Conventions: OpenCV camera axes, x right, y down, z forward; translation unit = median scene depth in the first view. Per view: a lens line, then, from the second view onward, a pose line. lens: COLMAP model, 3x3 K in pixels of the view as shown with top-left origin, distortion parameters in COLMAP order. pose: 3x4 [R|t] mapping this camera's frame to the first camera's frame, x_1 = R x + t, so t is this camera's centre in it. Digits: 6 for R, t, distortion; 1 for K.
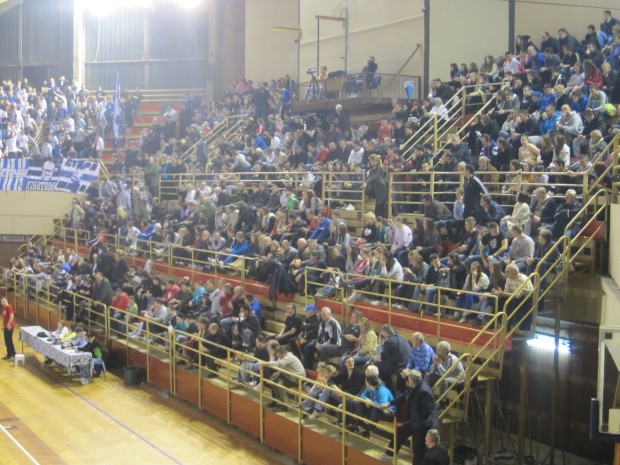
lens RADIAL K [[967.1, 0, 310.0], [0, 967.1, 232.5], [0, 0, 1]] dist [-0.085033, -0.038581]
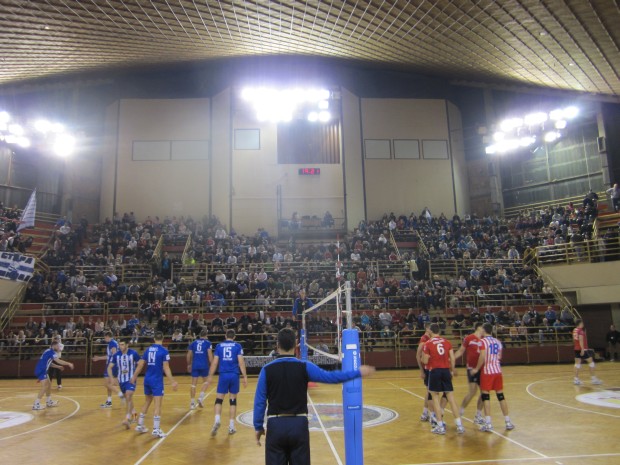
lens RADIAL K [[530.5, 0, 310.0], [0, 530.5, 232.5], [0, 0, 1]] dist [-0.014882, -0.012629]
pose [[0.444559, 0.144269, 0.884055, -1.247803], [0.075328, 0.977427, -0.197386, 0.108060], [-0.892576, 0.154344, 0.423657, 0.712652]]
